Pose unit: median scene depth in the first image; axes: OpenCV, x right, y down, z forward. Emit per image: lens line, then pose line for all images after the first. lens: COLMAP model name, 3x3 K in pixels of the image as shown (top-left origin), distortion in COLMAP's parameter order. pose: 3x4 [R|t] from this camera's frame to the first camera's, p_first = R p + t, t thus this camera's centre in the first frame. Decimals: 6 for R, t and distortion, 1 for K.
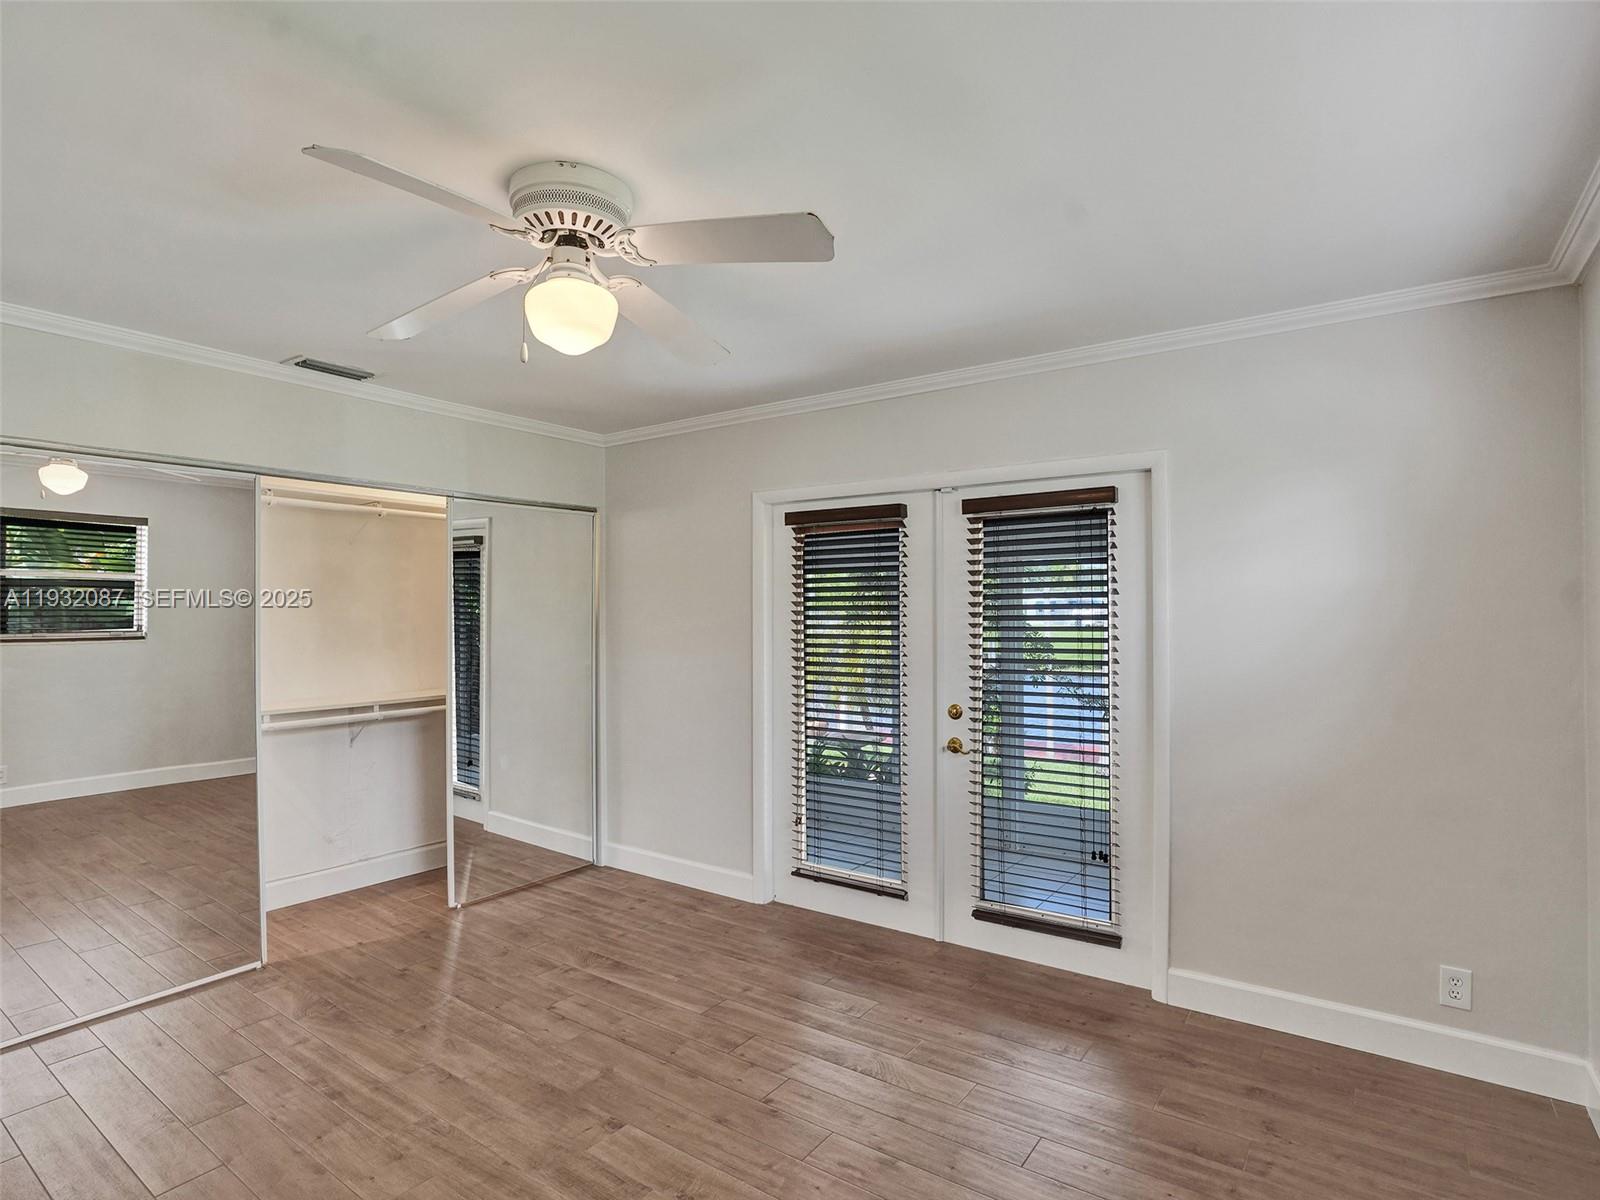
lens RADIAL K [[844.1, 0, 829.8], [0, 844.1, 607.5], [0, 0, 1]] dist [-0.062116, 0.024205]
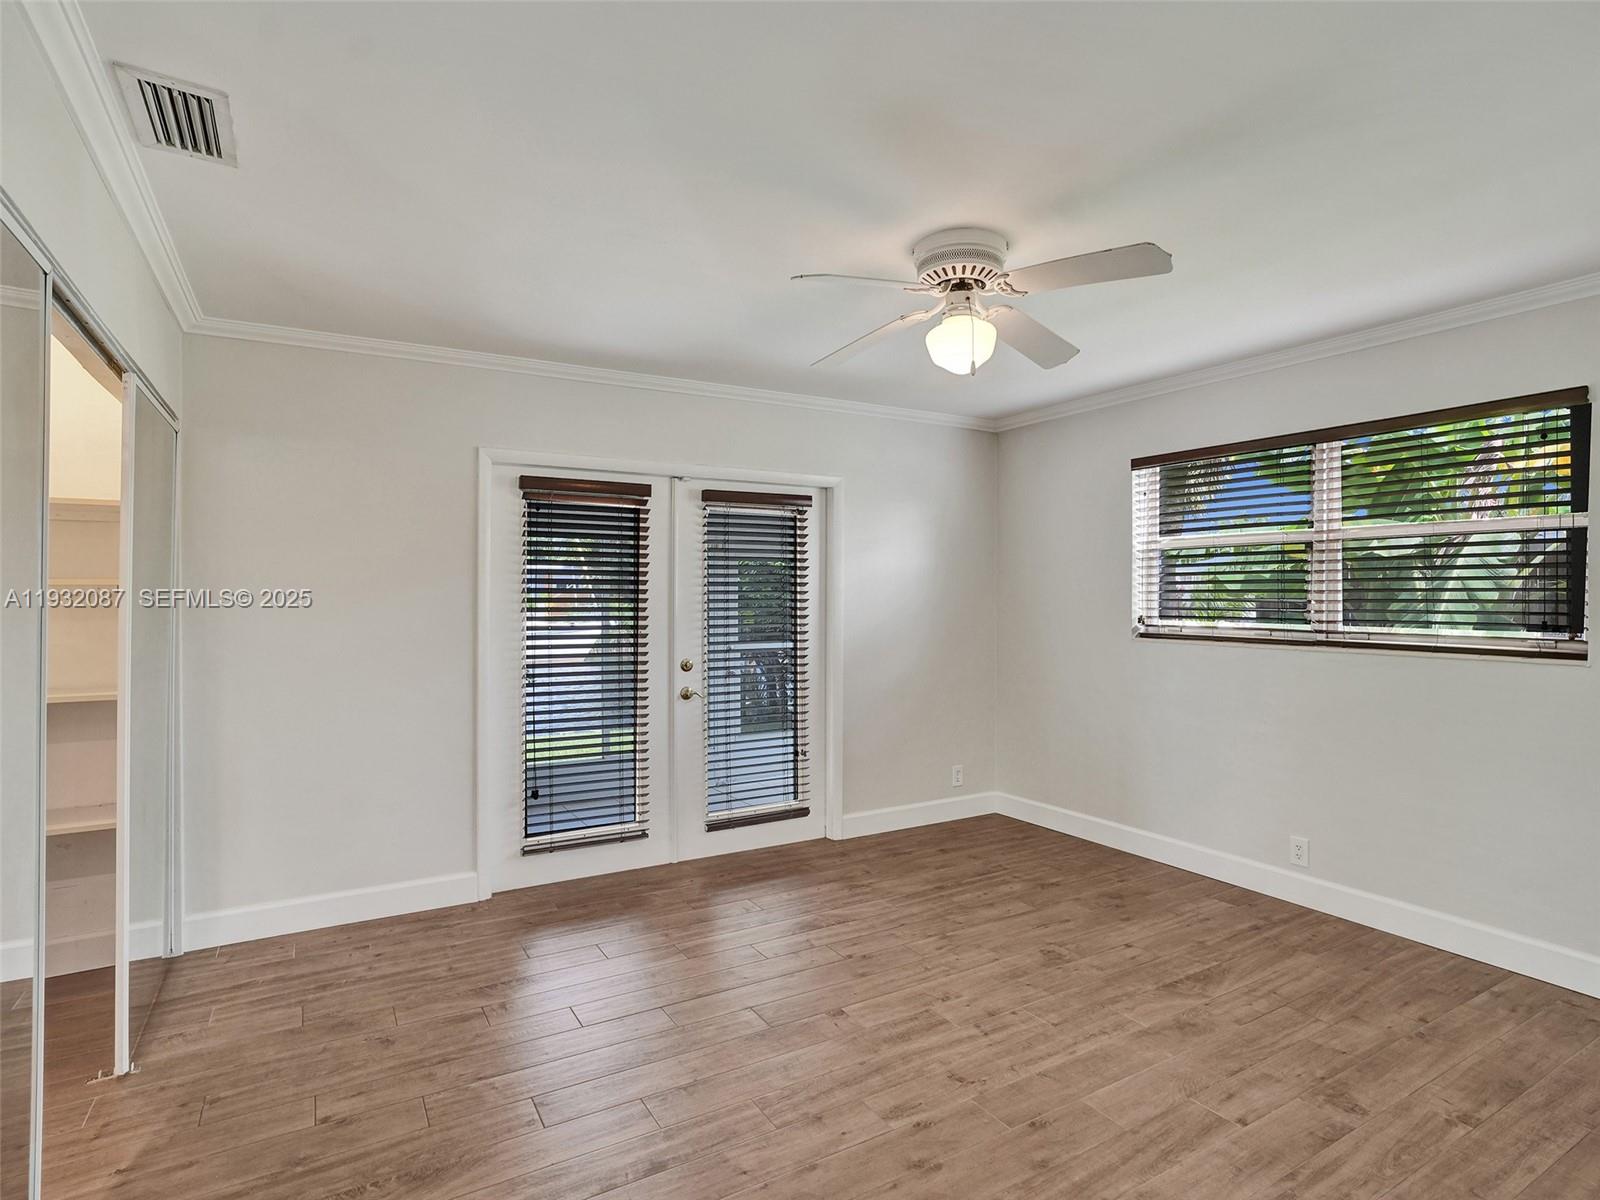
lens RADIAL K [[836.6, 0, 799.4], [0, 836.6, 584.7], [0, 0, 1]] dist [-0.050031, 0.023425]
pose [[0.406521, 0.020073, 0.913421, -1.249904], [-0.010269, 0.999796, -0.017401, 0.041932], [-0.913584, -0.002306, 0.406644, 0.534108]]
